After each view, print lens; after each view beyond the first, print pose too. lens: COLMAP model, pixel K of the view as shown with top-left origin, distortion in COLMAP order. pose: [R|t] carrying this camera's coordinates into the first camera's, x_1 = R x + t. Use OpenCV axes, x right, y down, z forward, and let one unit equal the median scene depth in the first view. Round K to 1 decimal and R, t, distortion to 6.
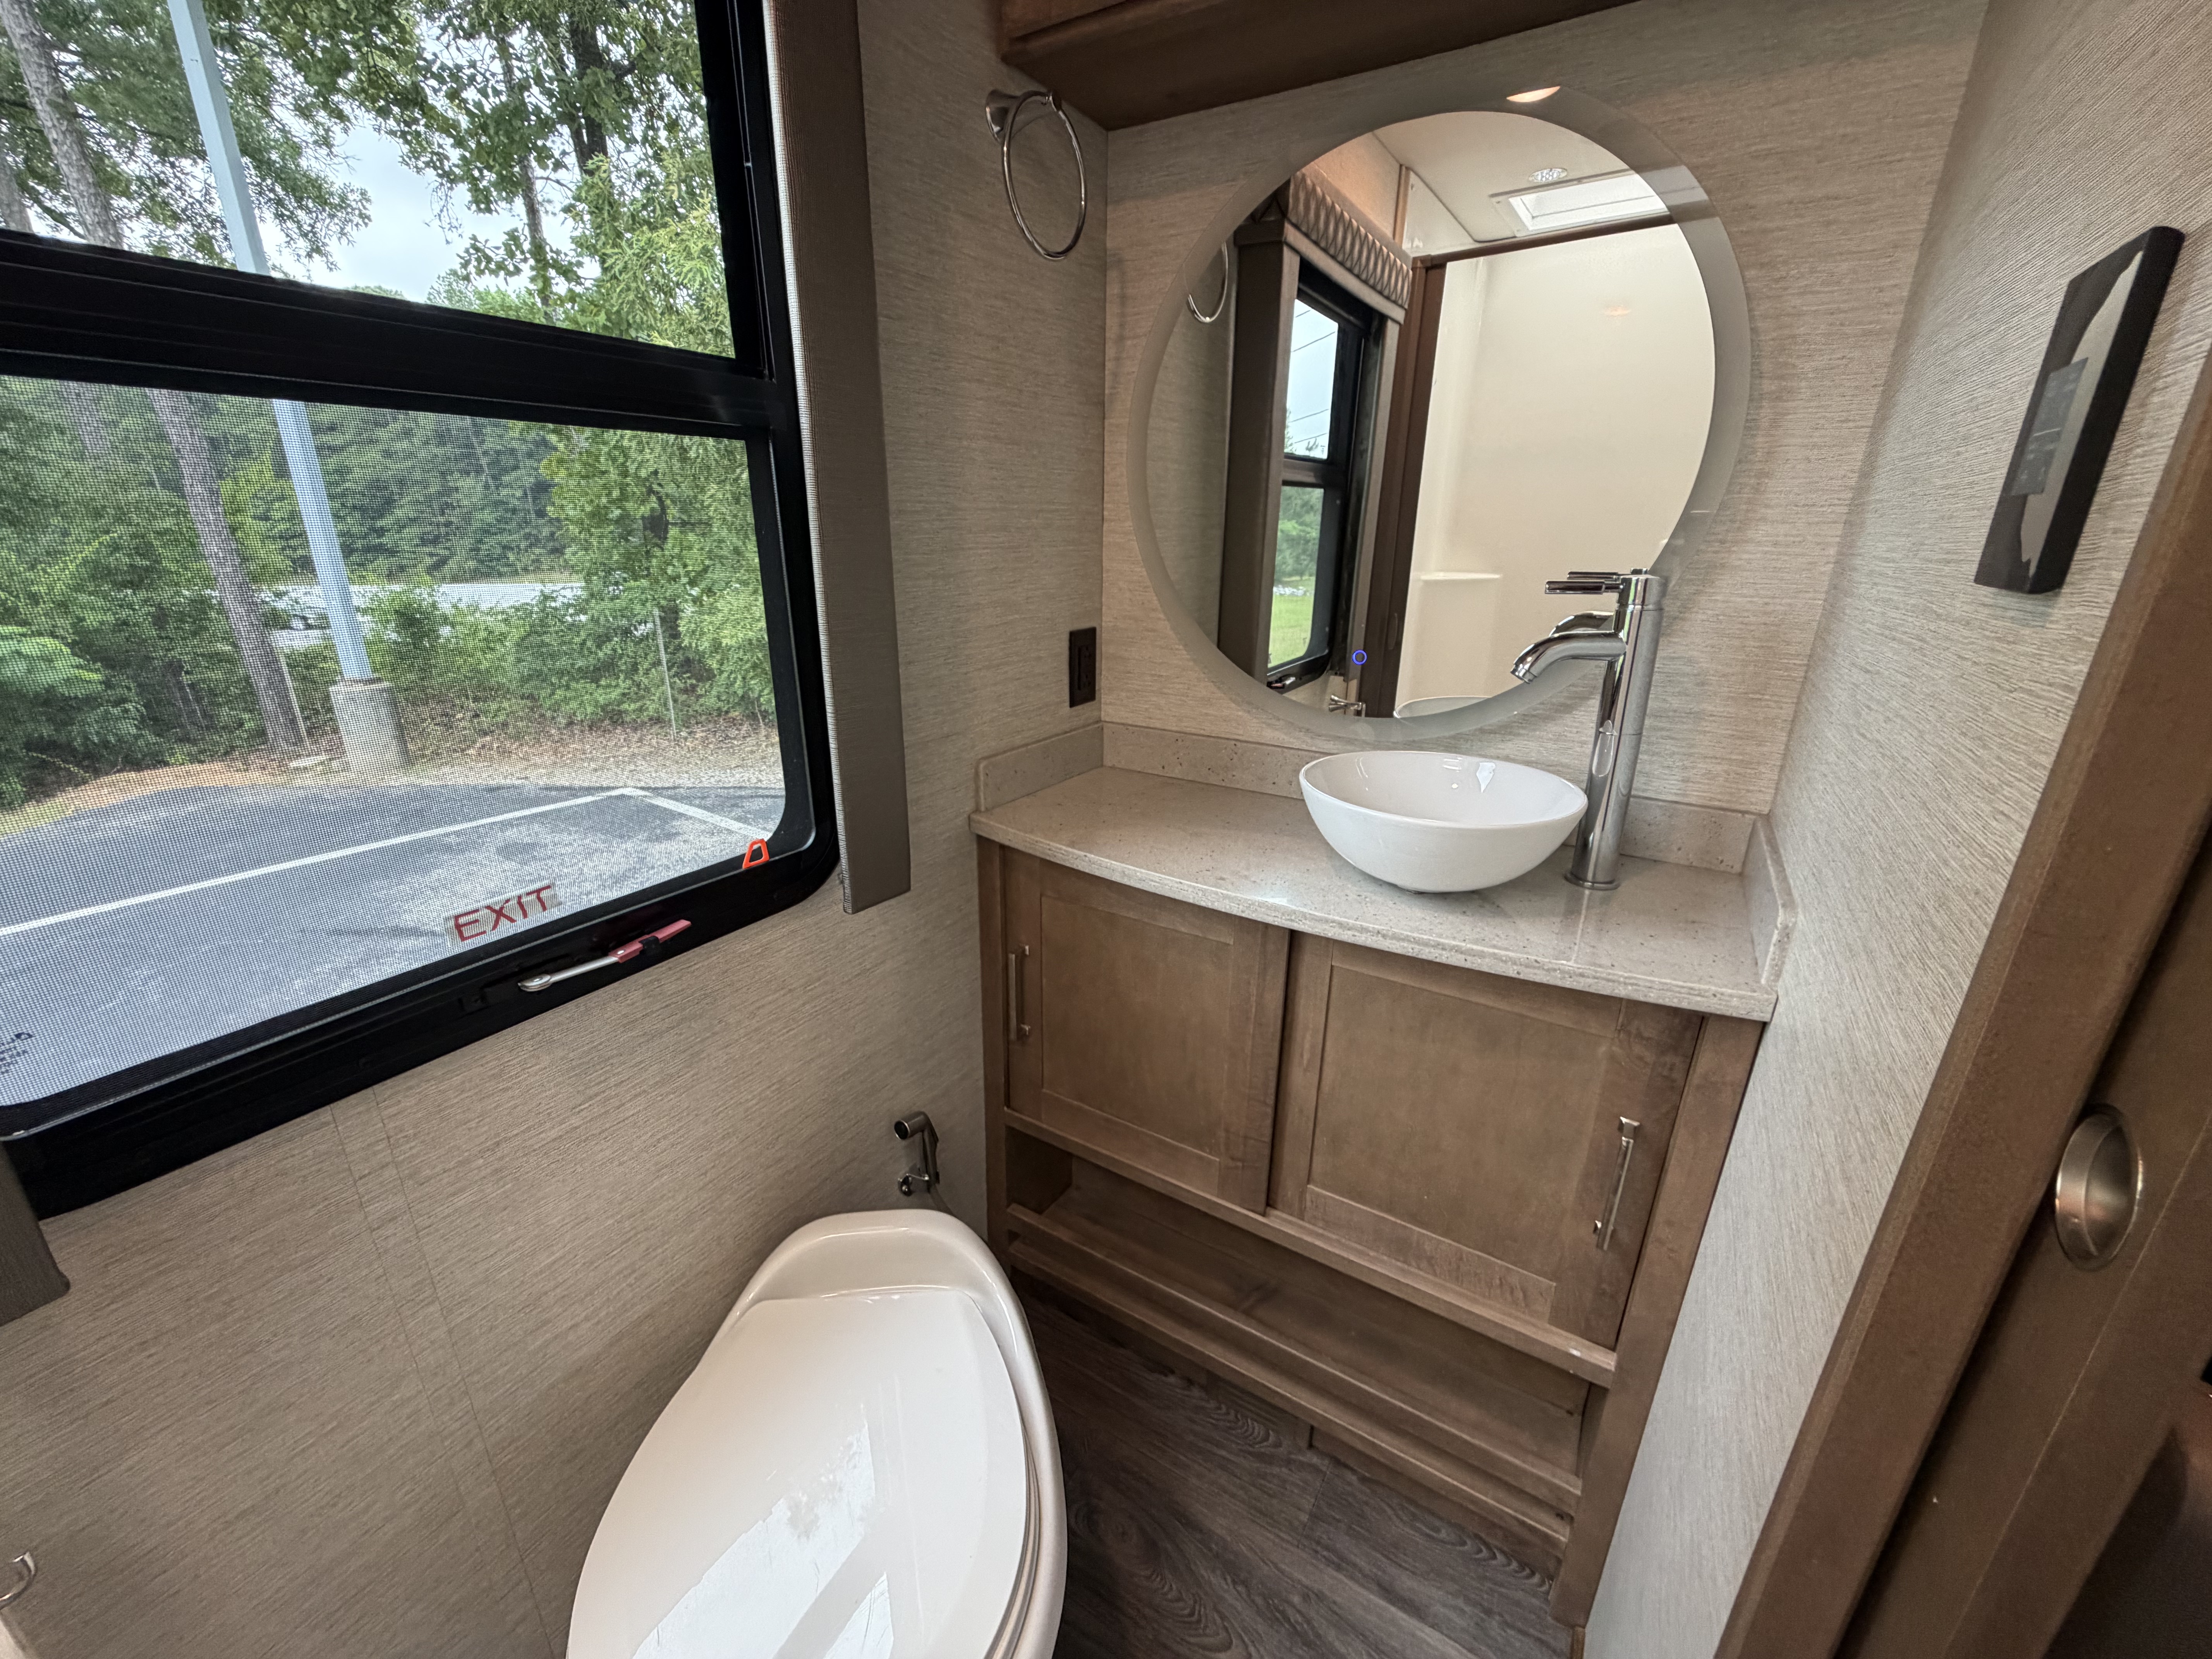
lens RADIAL K [[881.5, 0, 1098.3], [0, 881.5, 825.0], [0, 0, 1]] dist [-0.001629, 0.000918]
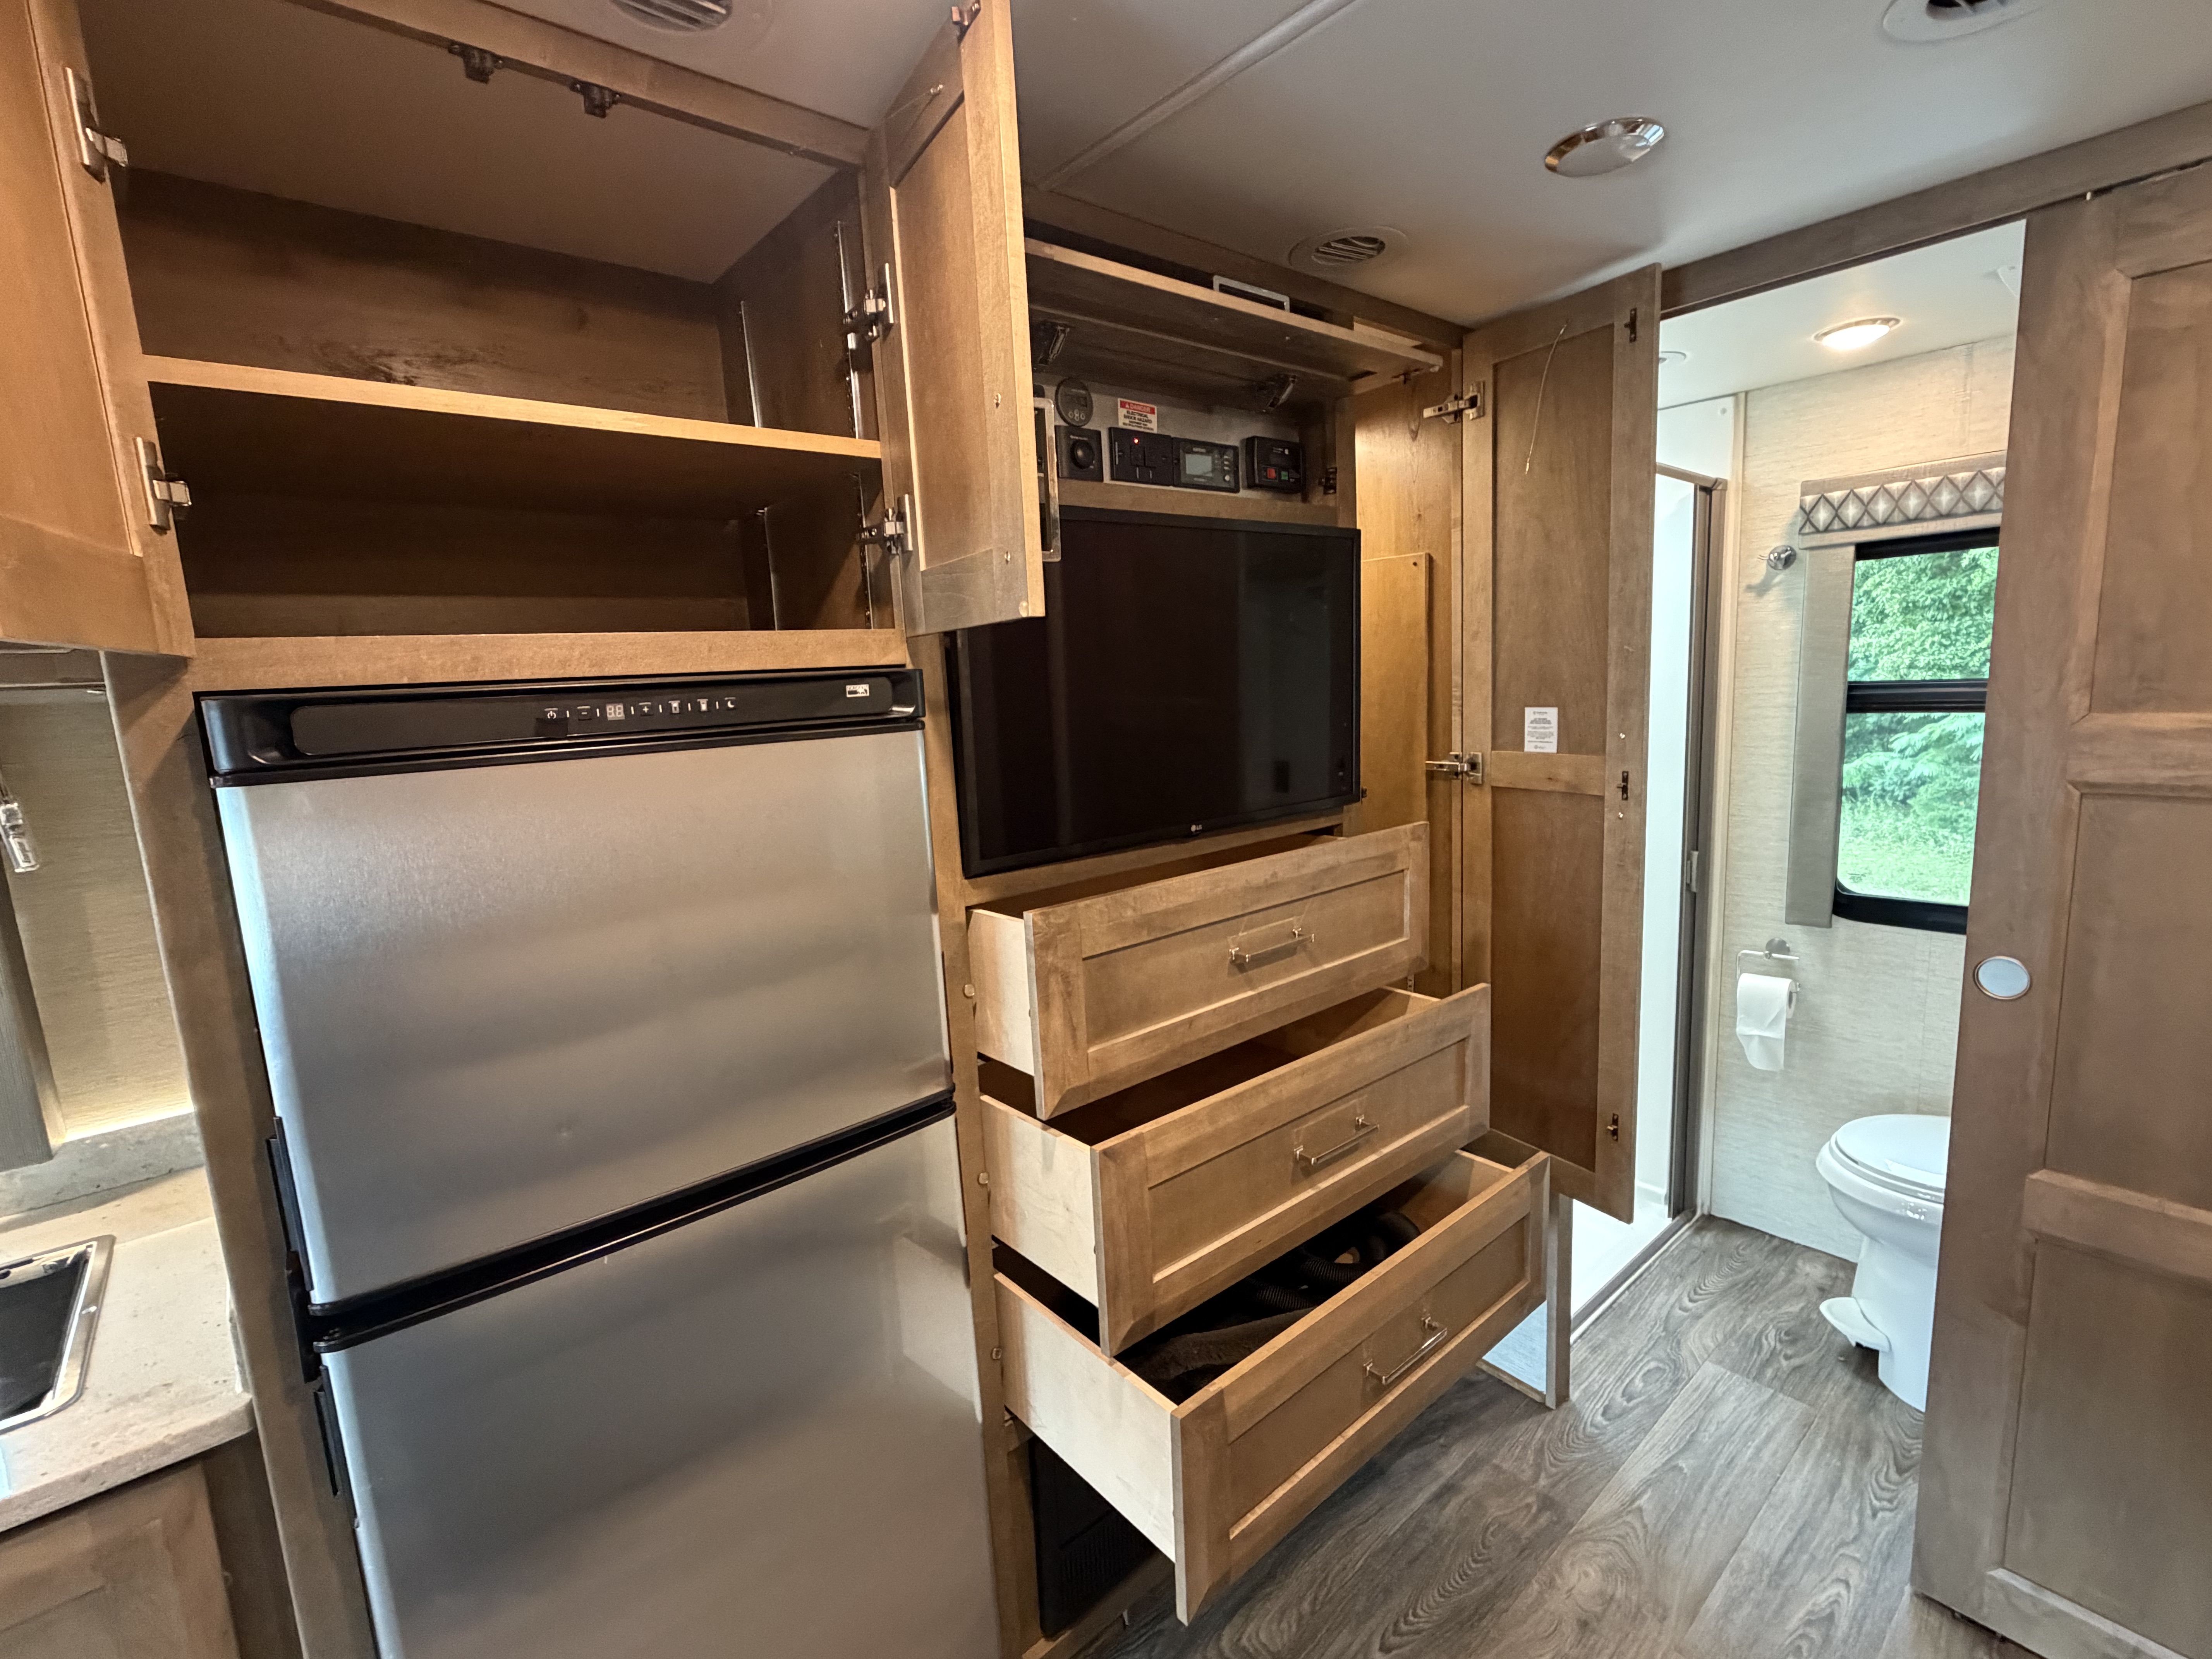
lens RADIAL K [[1014.6, 0, 1108.8], [0, 1014.6, 829.5], [0, 0, 1]] dist [-0.002997, 0.001211]
pose [[-0.292274, 0.149239, -0.944618, 2.170192], [-0.264386, 0.936643, 0.229782, -0.050934], [0.919062, 0.316904, -0.234300, -0.579460]]
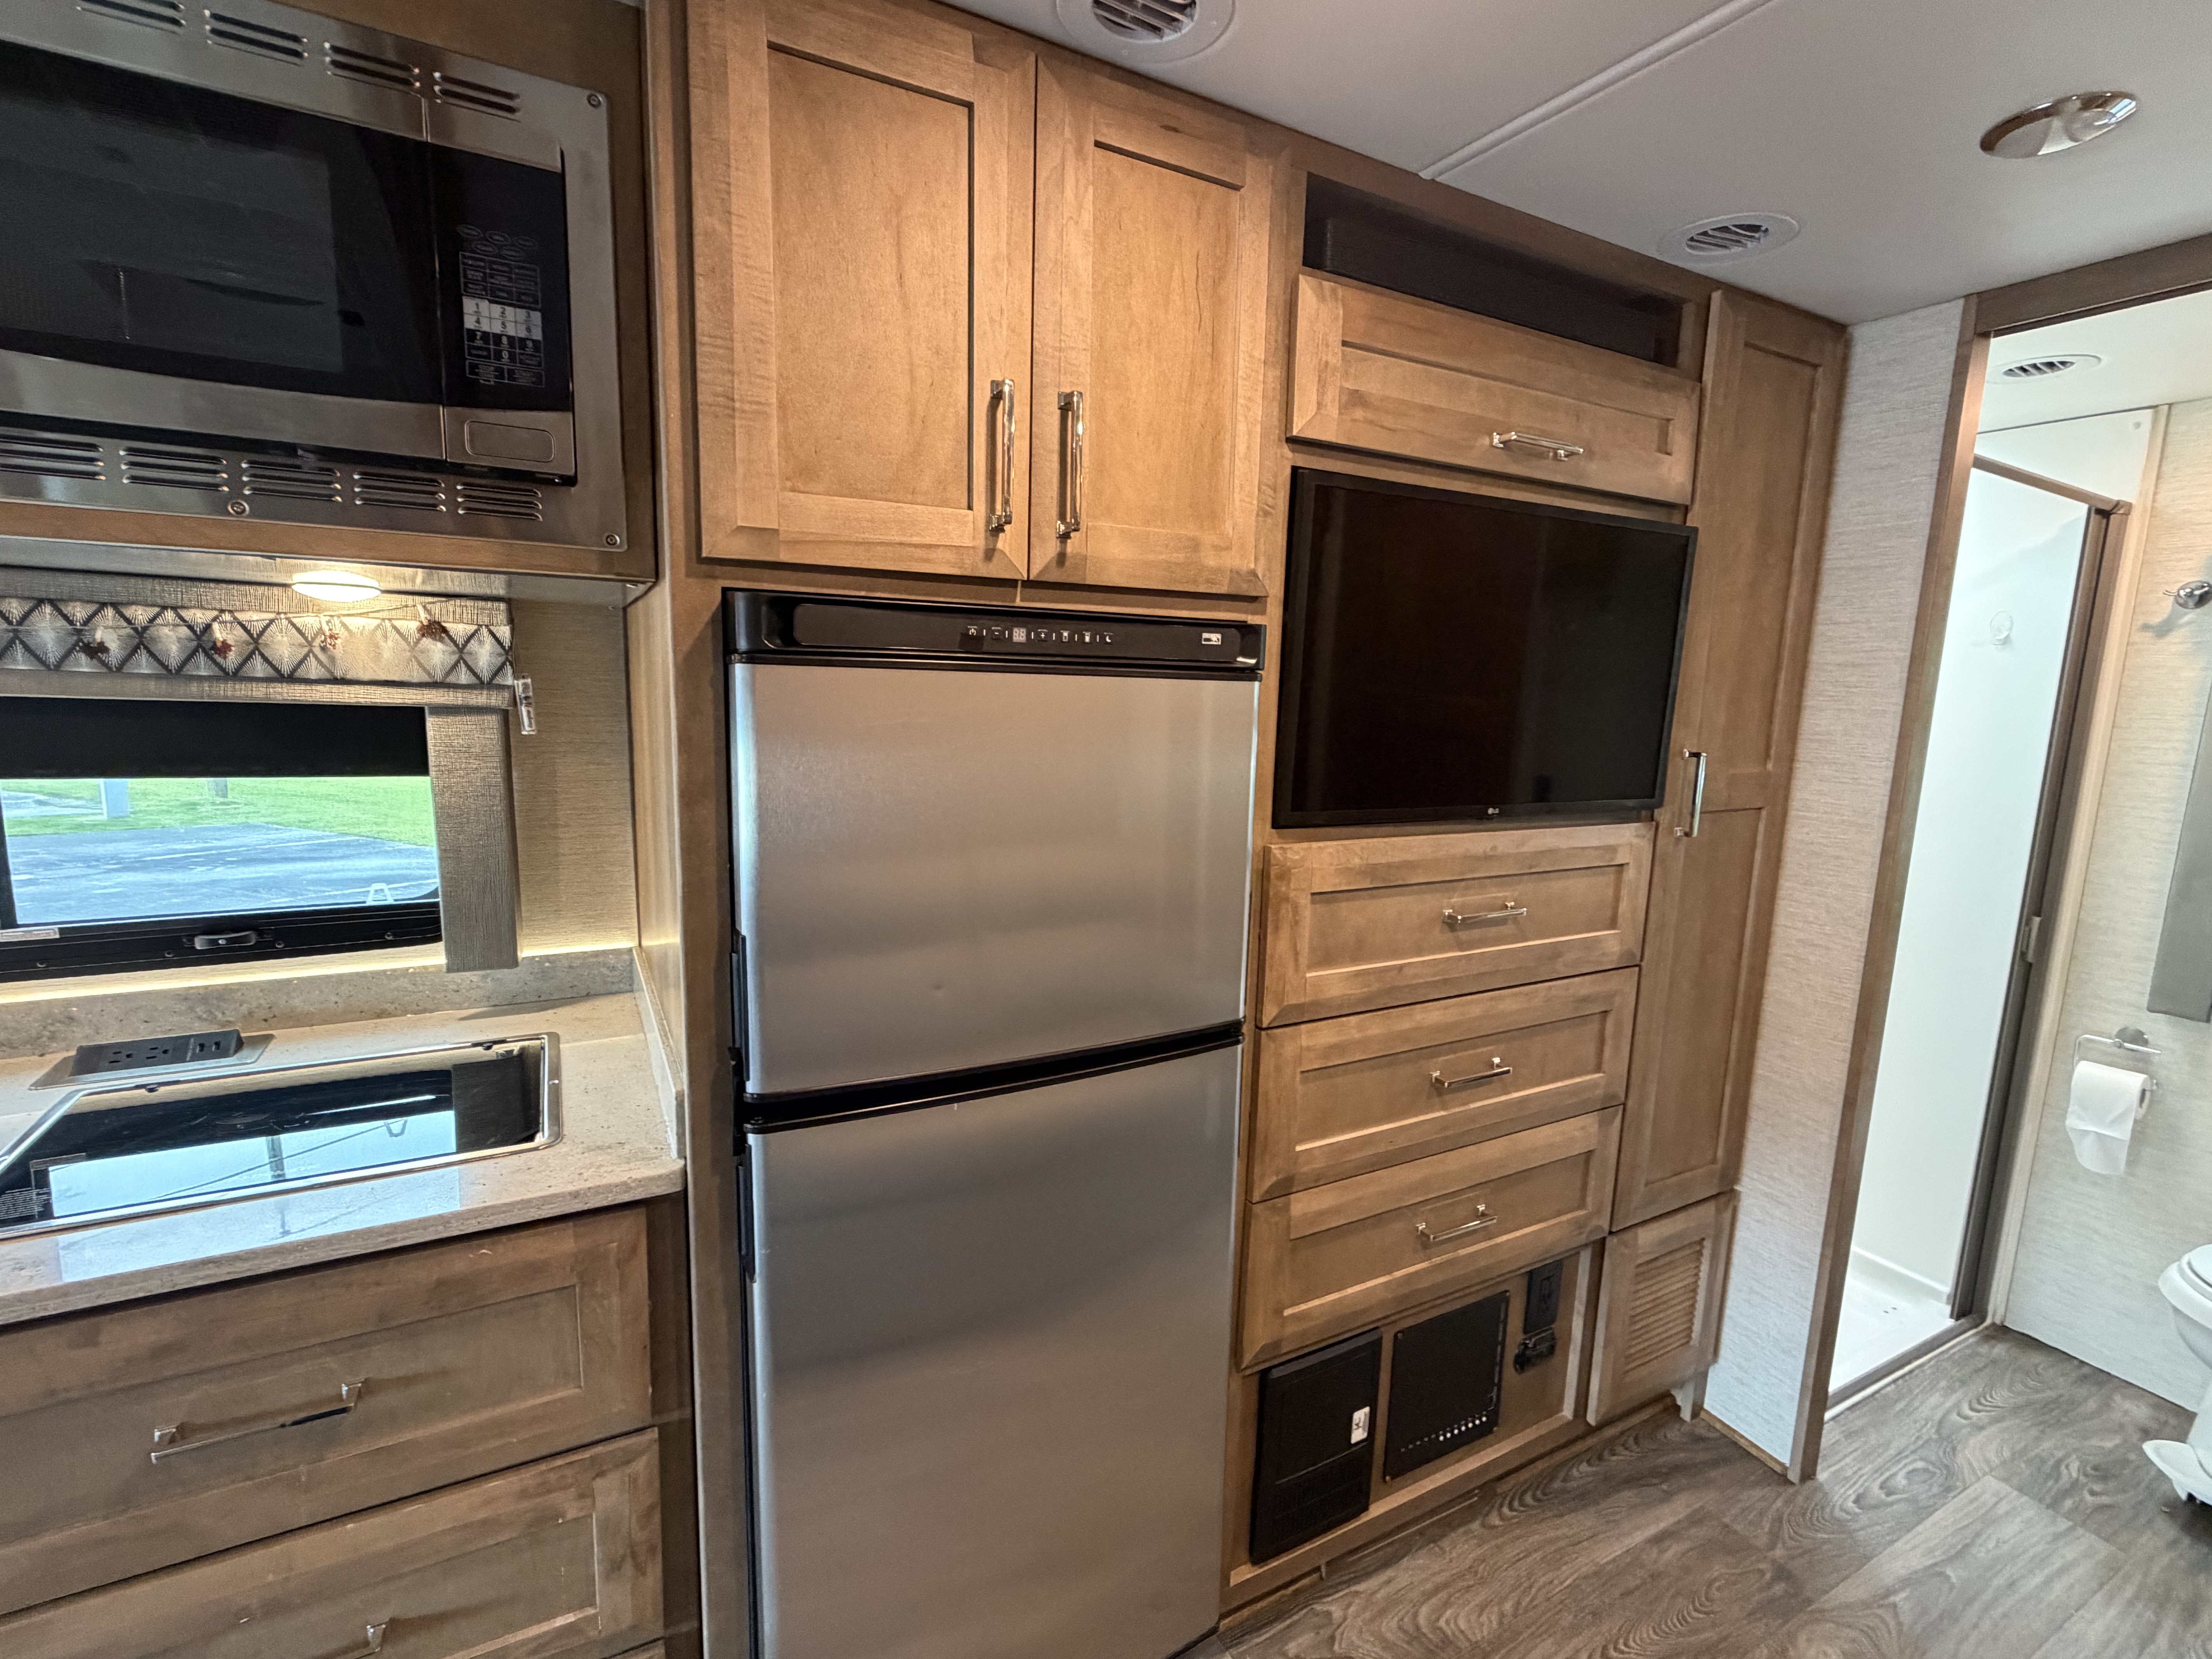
lens RADIAL K [[1014.6, 0, 1108.9], [0, 1014.6, 831.0], [0, 0, 1]] dist [-0.002997, 0.001211]
pose [[-0.489268, 0.104418, -0.865860, 2.311158], [-0.317715, 0.903245, 0.288456, 0.030358], [0.812204, 0.416229, -0.408753, -0.648322]]
